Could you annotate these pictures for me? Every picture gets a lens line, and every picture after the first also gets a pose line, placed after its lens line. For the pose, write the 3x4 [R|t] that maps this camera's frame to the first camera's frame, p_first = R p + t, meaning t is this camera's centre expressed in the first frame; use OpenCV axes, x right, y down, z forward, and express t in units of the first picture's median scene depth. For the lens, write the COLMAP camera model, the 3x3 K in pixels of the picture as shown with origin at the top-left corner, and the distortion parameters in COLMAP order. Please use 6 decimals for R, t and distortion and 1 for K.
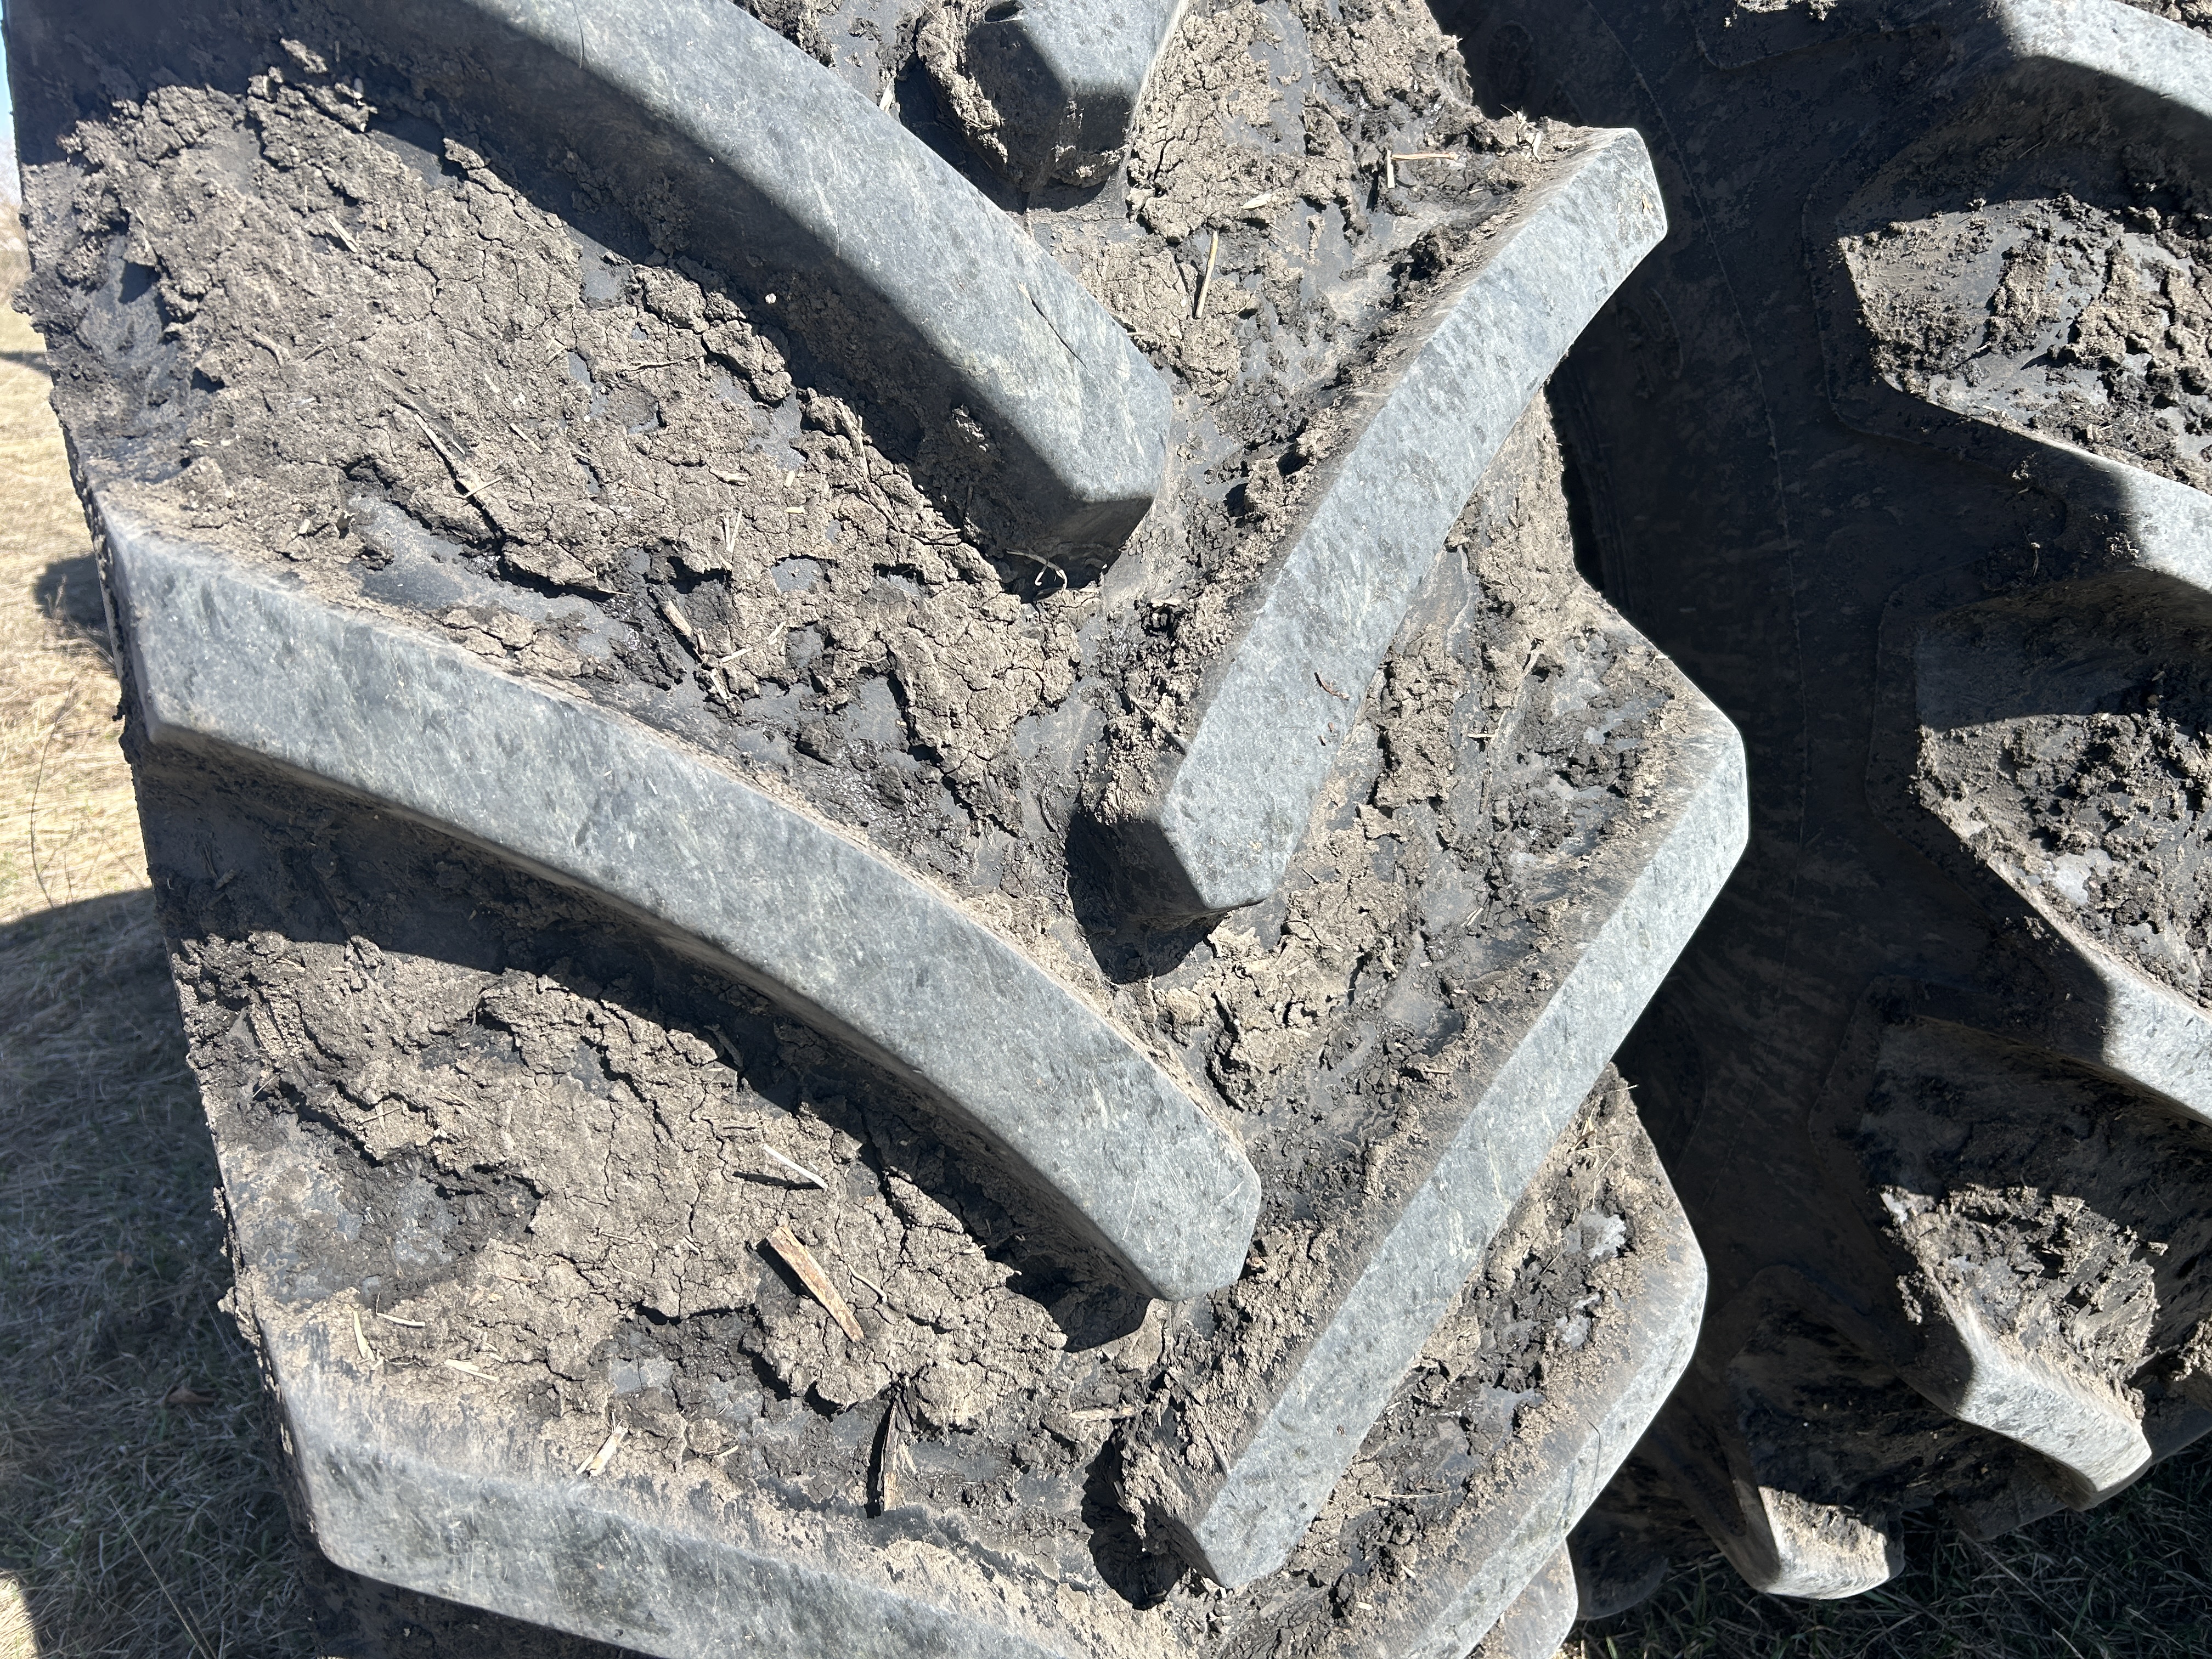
lens RADIAL K [[1663.0, 0, 1106.4], [0, 1663.0, 818.8], [0, 0, 1]] dist [0.051297, -0.071139]
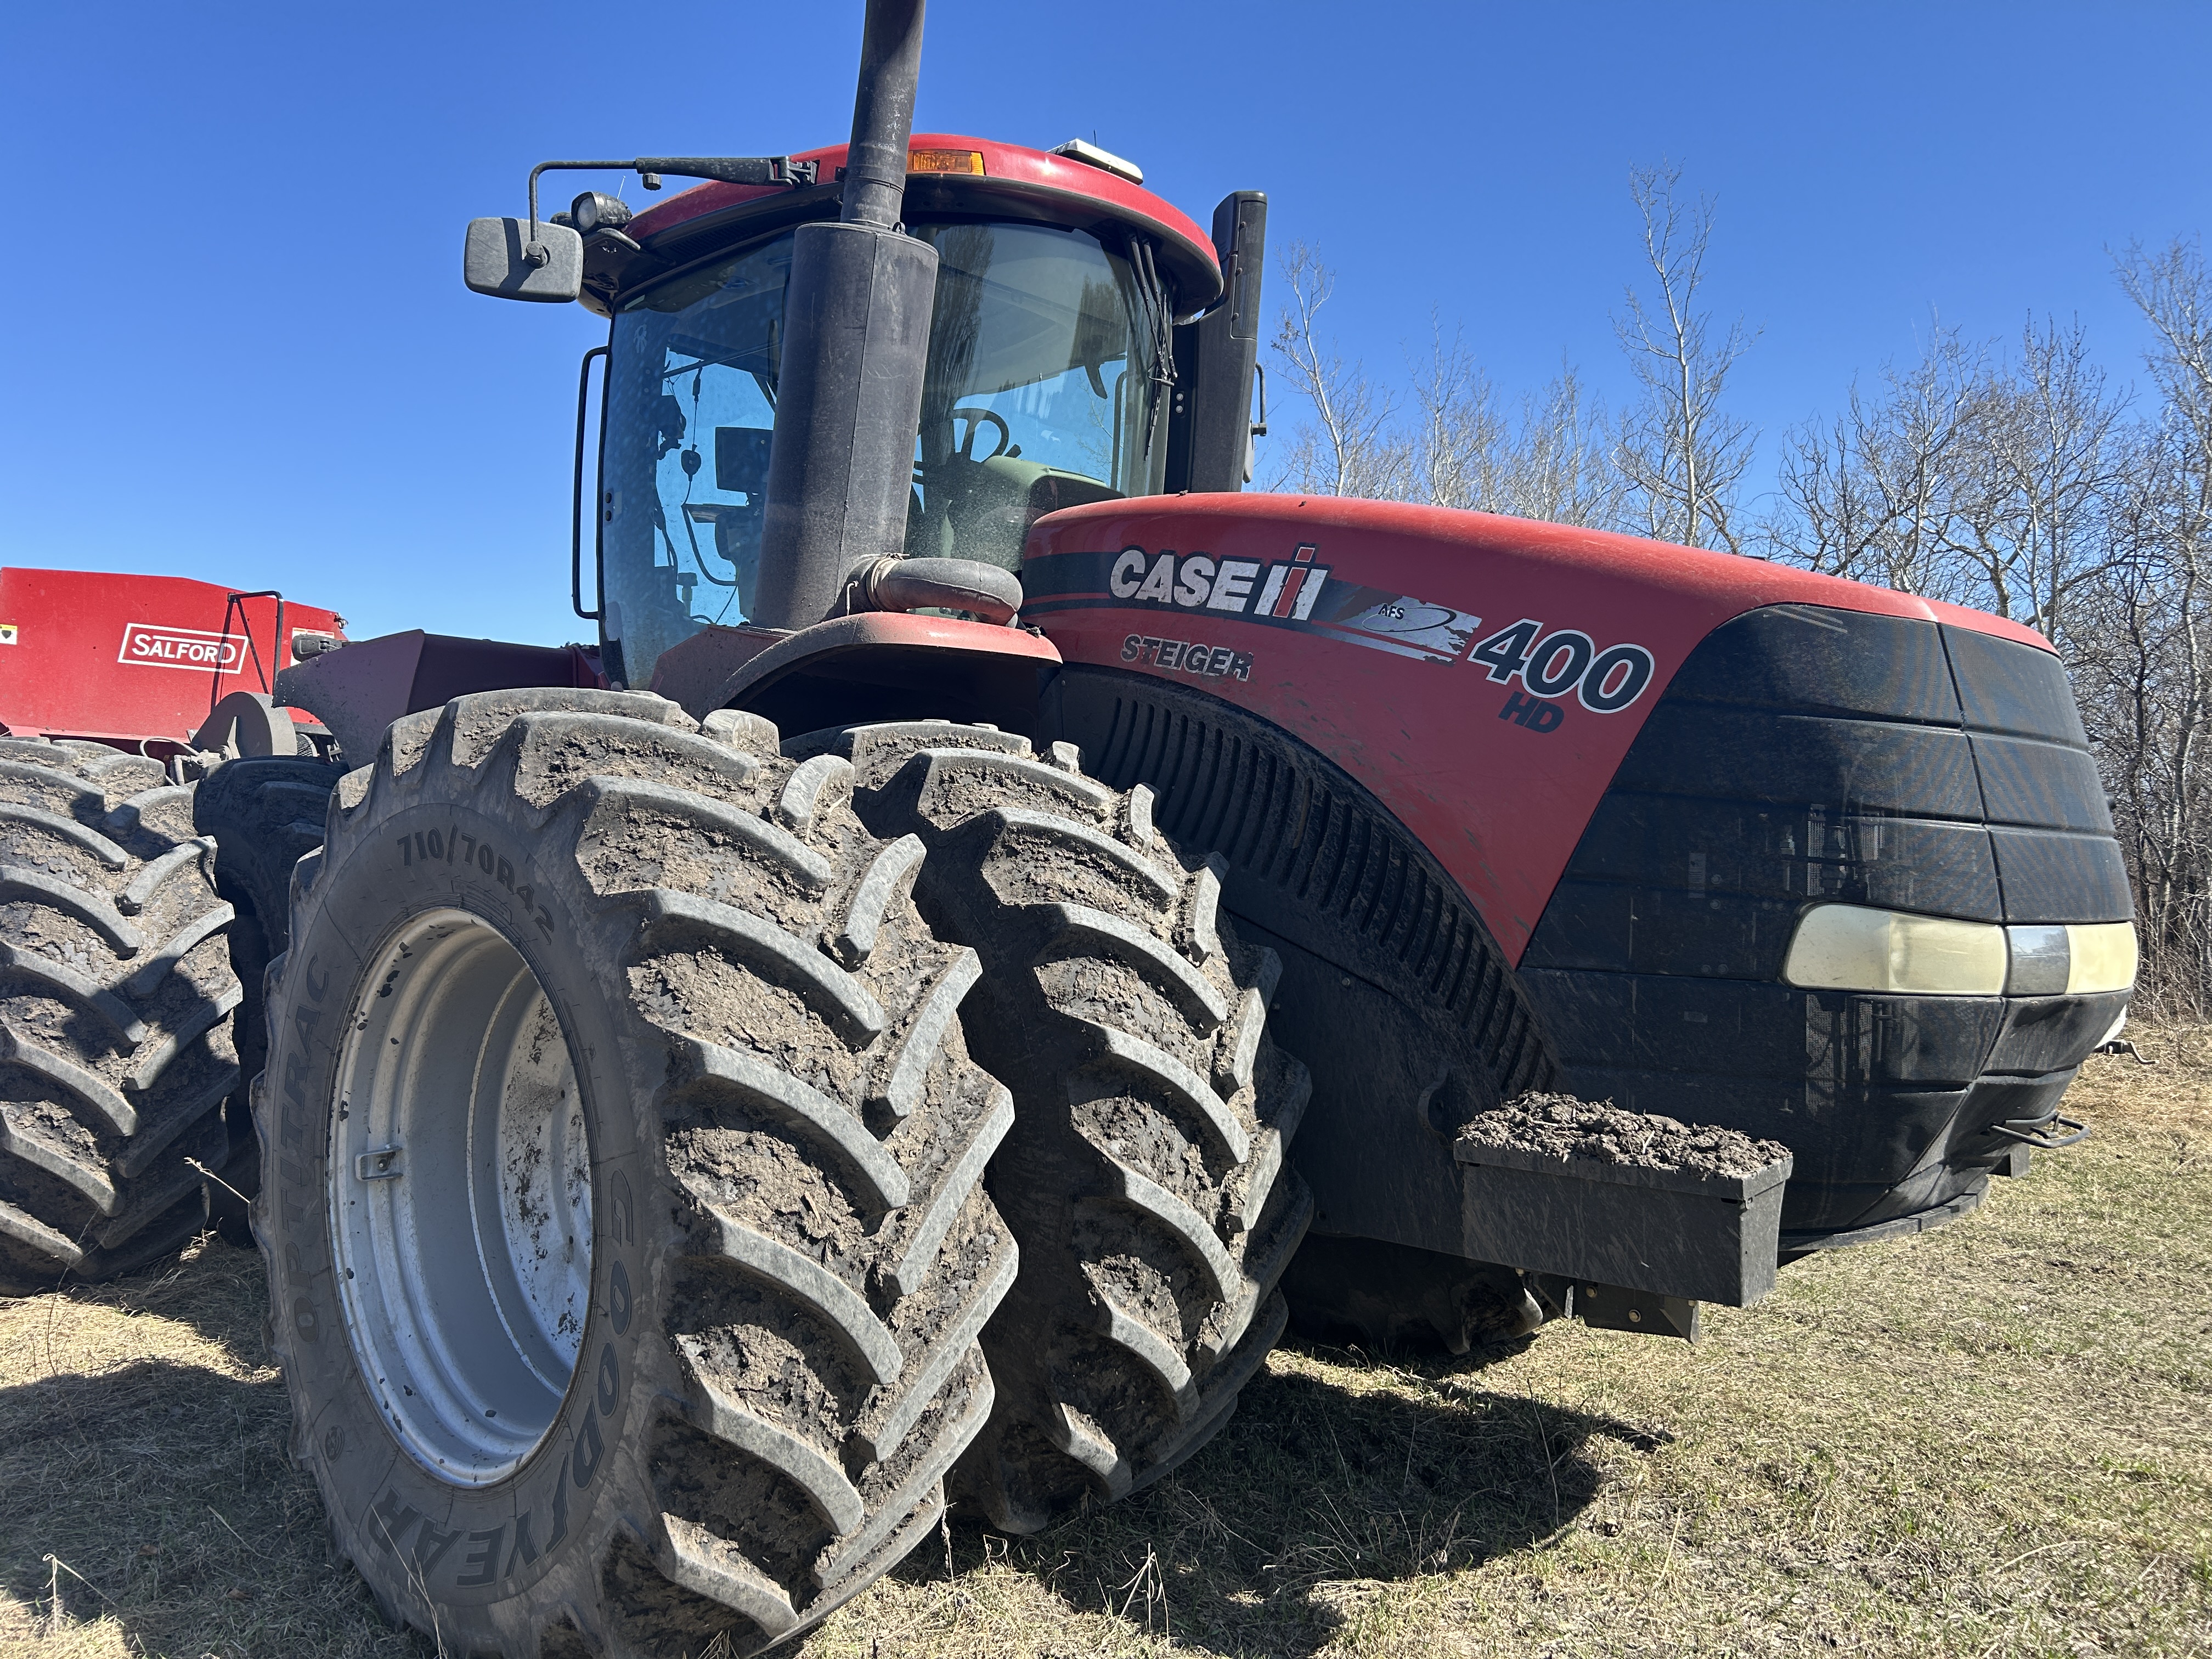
lens RADIAL K [[1663.0, 0, 1106.4], [0, 1663.0, 818.8], [0, 0, 1]] dist [0.051297, -0.071139]
pose [[0.939800, 0.020167, 0.341130, -0.858951], [0.108088, 0.929462, -0.352728, 0.852460], [-0.324181, 0.368366, 0.871329, -3.077515]]
